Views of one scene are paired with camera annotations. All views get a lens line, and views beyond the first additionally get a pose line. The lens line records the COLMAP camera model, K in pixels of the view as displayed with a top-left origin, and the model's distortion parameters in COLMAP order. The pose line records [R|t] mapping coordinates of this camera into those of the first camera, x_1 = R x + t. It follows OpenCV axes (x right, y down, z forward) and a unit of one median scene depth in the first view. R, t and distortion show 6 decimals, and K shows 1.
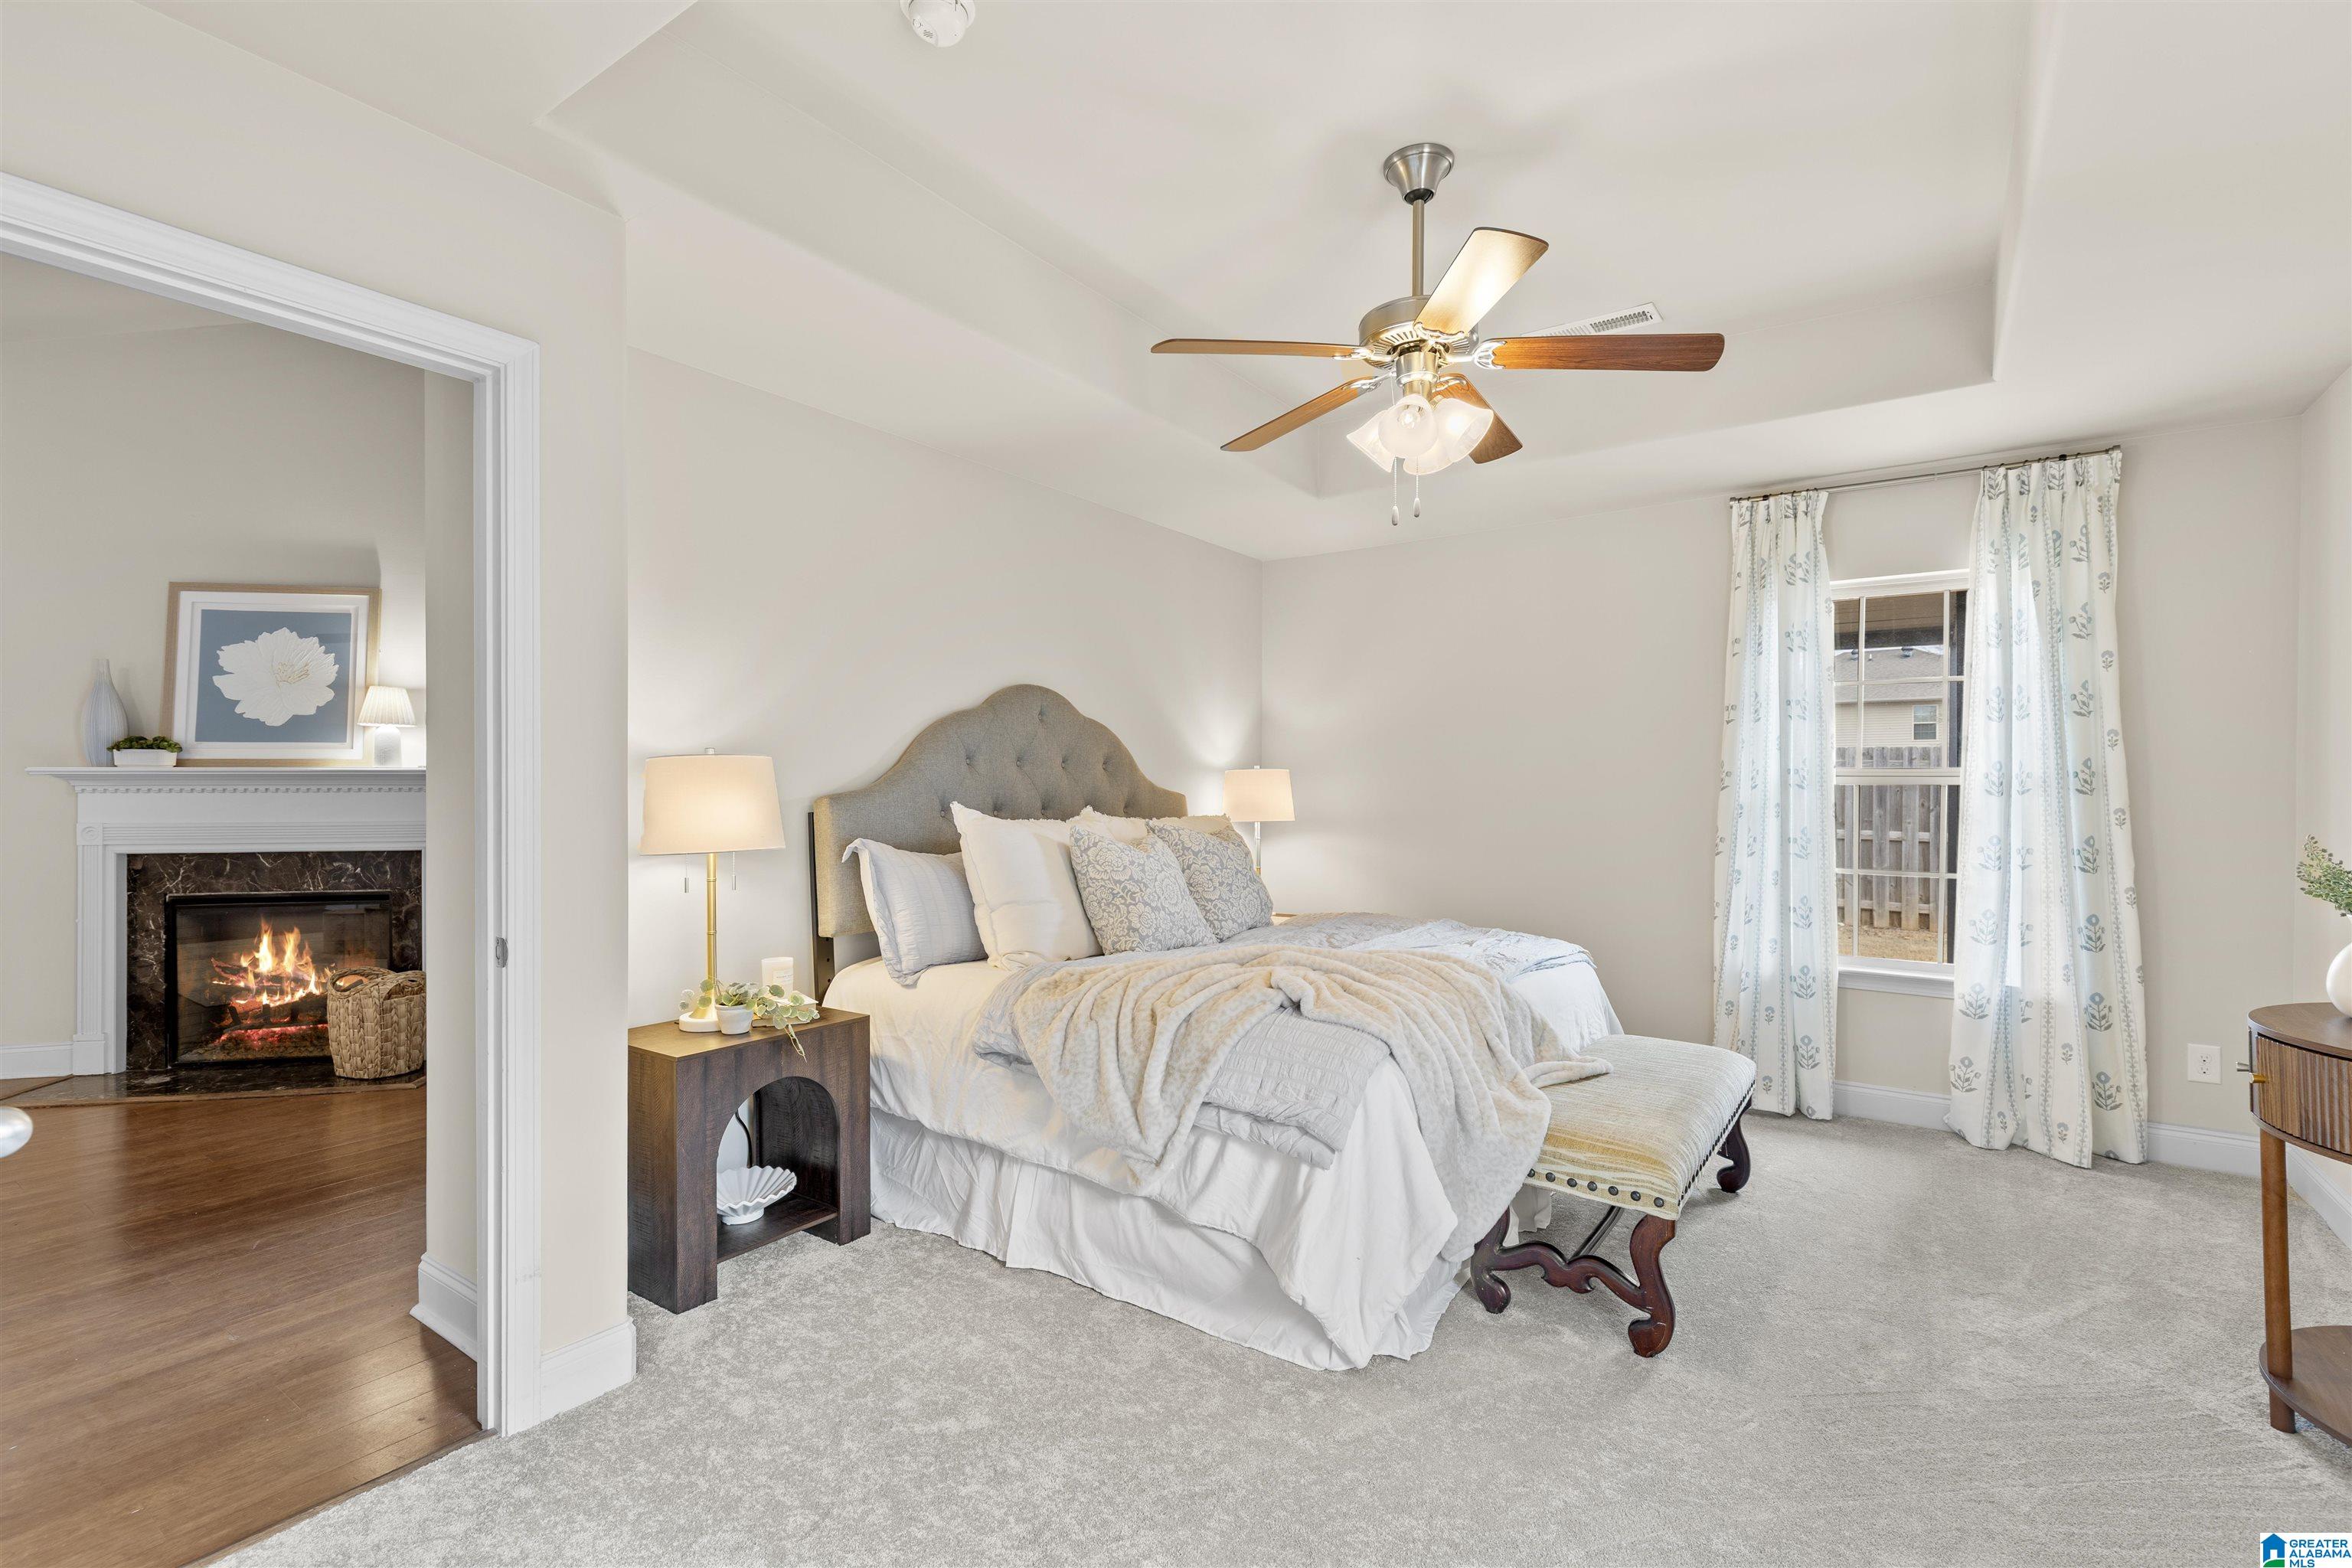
lens RADIAL K [[1074.3, 0, 1177.9], [0, 1074.3, 789.6], [0, 0, 1]] dist [0.001544, 0.000157]
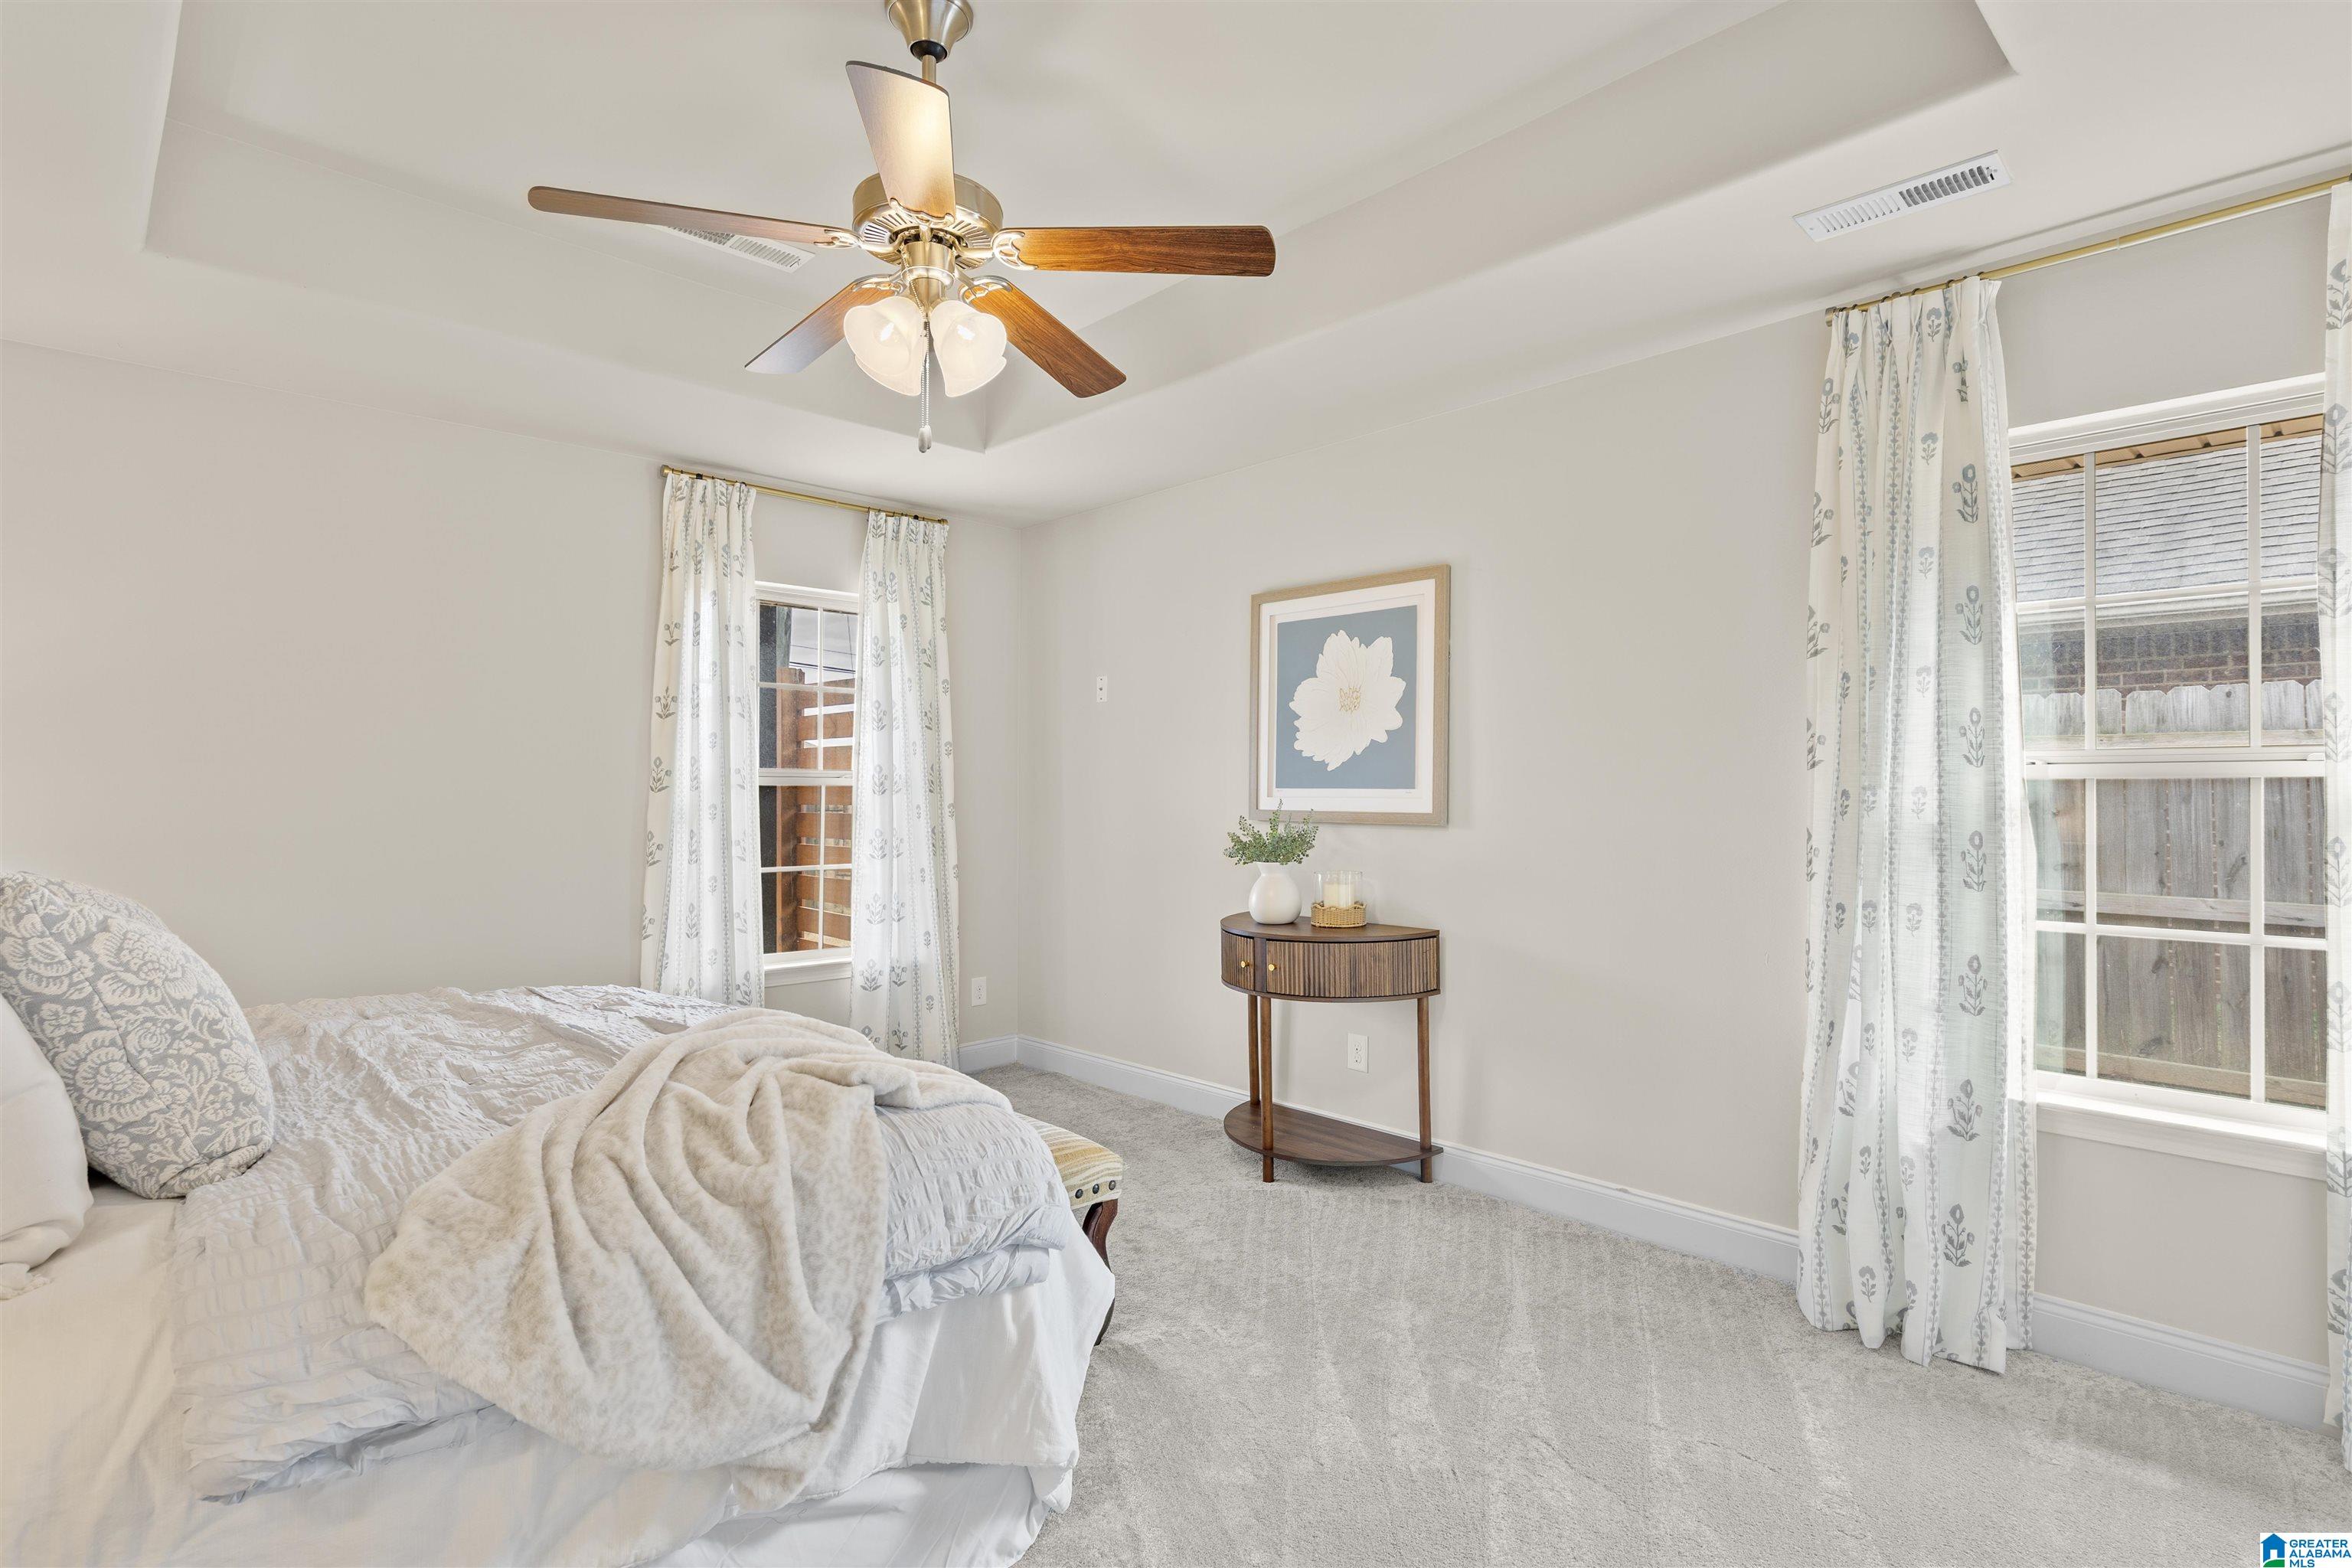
lens RADIAL K [[1162.7, 0, 1175.9], [0, 1162.7, 770.7], [0, 0, 1]] dist [0.001119, 0.000069]
pose [[0.178107, 0.012210, 0.983935, -0.421970], [0.004941, 0.999899, -0.013302, -0.001448], [-0.983999, 0.007231, 0.178029, 0.473704]]
